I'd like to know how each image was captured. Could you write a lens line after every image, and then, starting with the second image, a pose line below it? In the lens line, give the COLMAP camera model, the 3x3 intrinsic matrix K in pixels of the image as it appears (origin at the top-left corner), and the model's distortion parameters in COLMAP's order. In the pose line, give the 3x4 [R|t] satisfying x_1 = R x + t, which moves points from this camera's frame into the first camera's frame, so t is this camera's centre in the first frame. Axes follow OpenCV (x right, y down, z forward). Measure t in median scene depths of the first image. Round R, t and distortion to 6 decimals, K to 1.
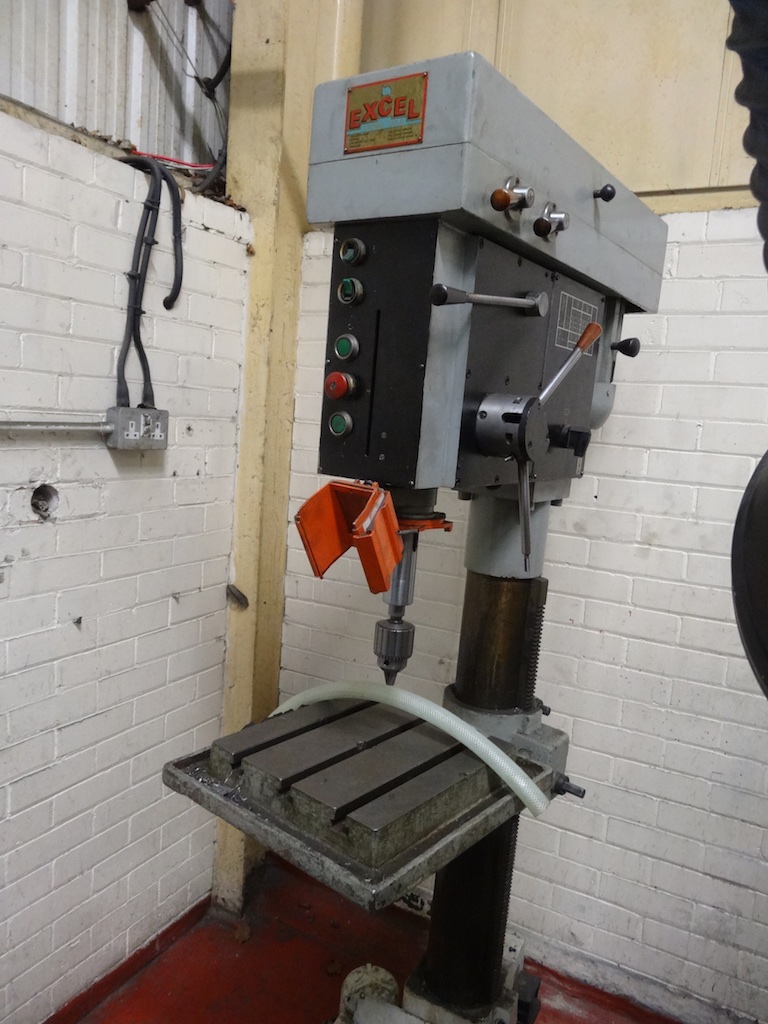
lens RADIAL K [[755.9, 0, 384.4], [0, 755.9, 514.8], [0, 0, 1]] dist [0.001340, -0.005642]
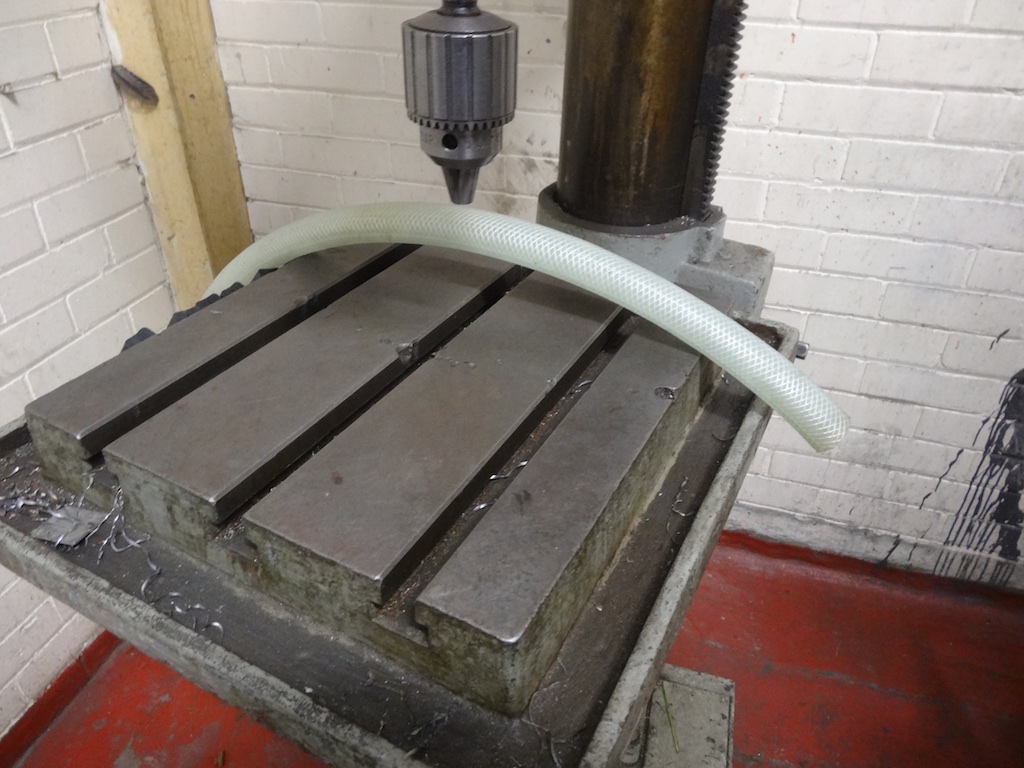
lens RADIAL K [[755.9, 0, 509.8], [0, 755.9, 382.5], [0, 0, 1]] dist [0.001340, -0.005642]
pose [[0.980512, -0.155893, 0.119556, -0.018200], [0.086175, 0.888167, 0.451368, 0.085631], [-0.176550, -0.432269, 0.884293, 0.391470]]
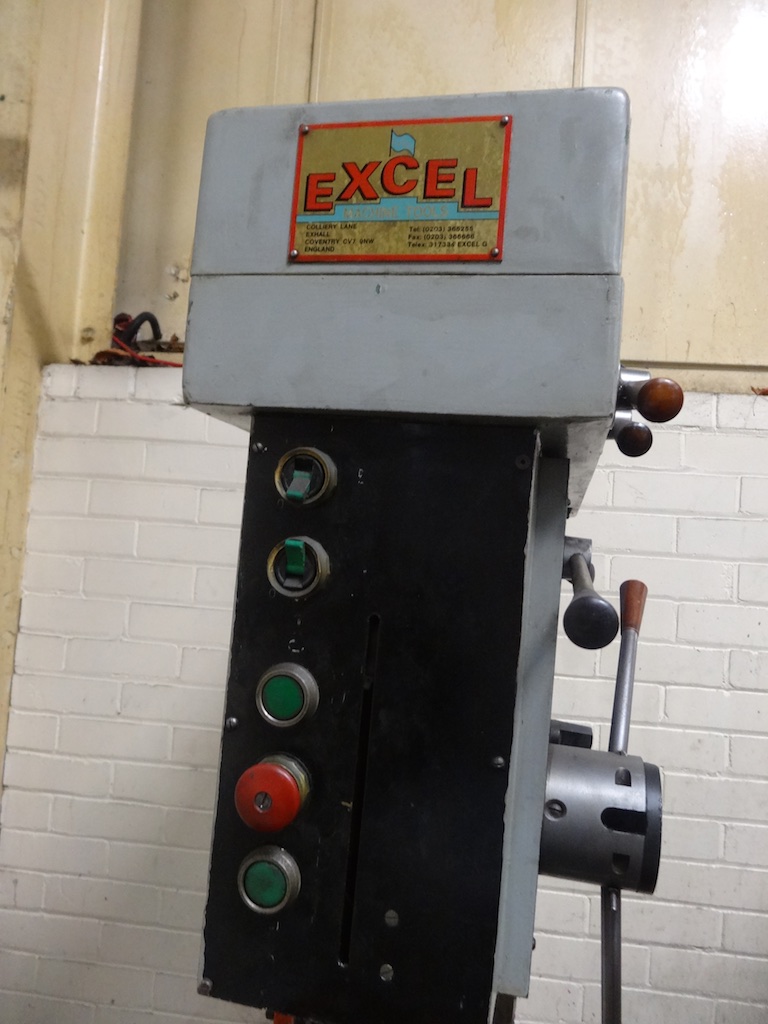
lens RADIAL K [[755.9, 0, 383.6], [0, 755.9, 513.5], [0, 0, 1]] dist [0.001340, -0.005642]
pose [[0.928872, 0.014414, 0.370121, -0.087233], [0.044729, 0.987565, -0.150713, -0.141660], [-0.367691, 0.156548, 0.916677, 0.321240]]
